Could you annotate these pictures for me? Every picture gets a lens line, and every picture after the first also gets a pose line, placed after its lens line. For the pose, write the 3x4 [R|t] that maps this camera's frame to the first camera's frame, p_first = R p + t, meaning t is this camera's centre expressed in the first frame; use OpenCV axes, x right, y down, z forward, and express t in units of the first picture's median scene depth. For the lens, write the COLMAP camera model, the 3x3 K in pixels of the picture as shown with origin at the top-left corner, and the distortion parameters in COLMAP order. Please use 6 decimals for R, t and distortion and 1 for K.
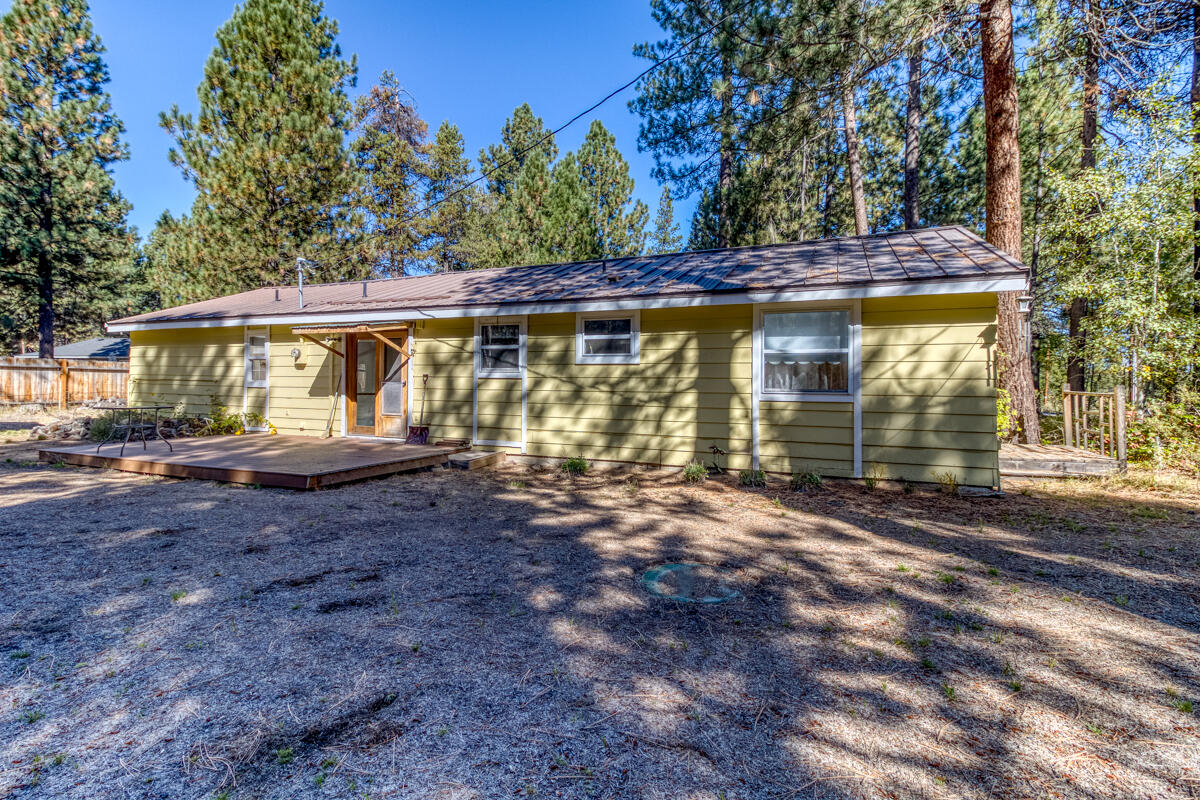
lens RADIAL K [[548.4, 0, 601.3], [0, 548.4, 397.8], [0, 0, 1]] dist [0.003674, 0.000061]
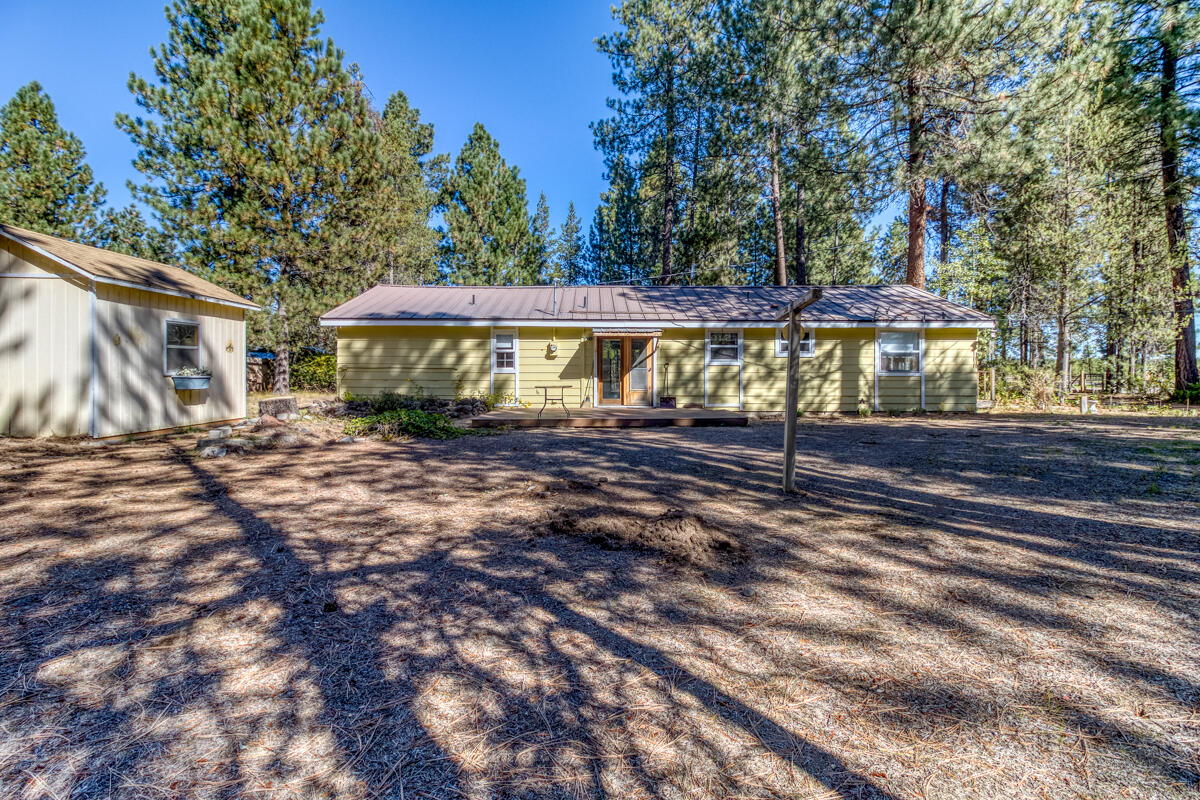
lens RADIAL K [[548.4, 0, 599.7], [0, 548.4, 393.0], [0, 0, 1]] dist [0.003674, 0.000061]
pose [[0.926486, -0.020270, 0.375784, -1.165079], [0.016695, 0.999779, 0.012769, 0.020943], [-0.375960, -0.005557, 0.926619, -0.397507]]
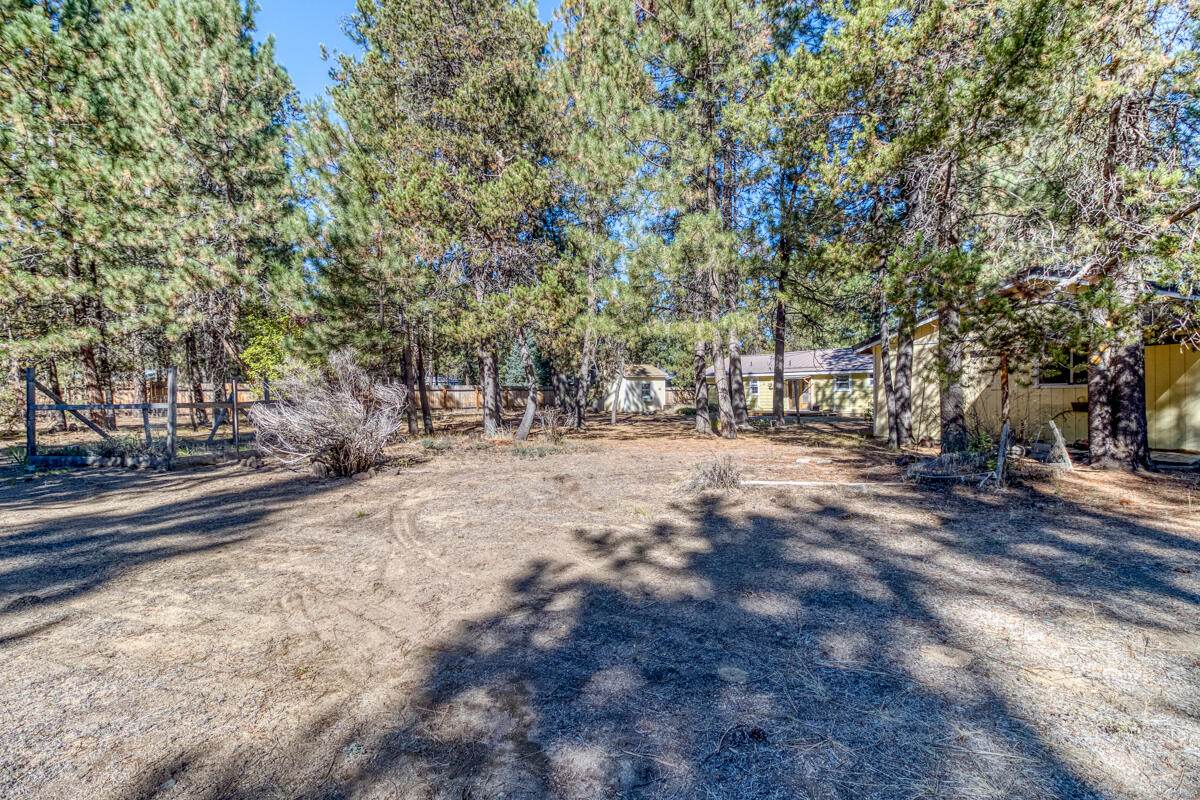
lens RADIAL K [[548.4, 0, 598.8], [0, 548.4, 400.9], [0, 0, 1]] dist [0.003674, 0.000061]
pose [[0.872850, -0.013985, -0.487788, 0.170766], [0.010946, 0.999899, -0.009081, 0.040385], [0.487866, 0.002587, 0.872915, -2.808832]]
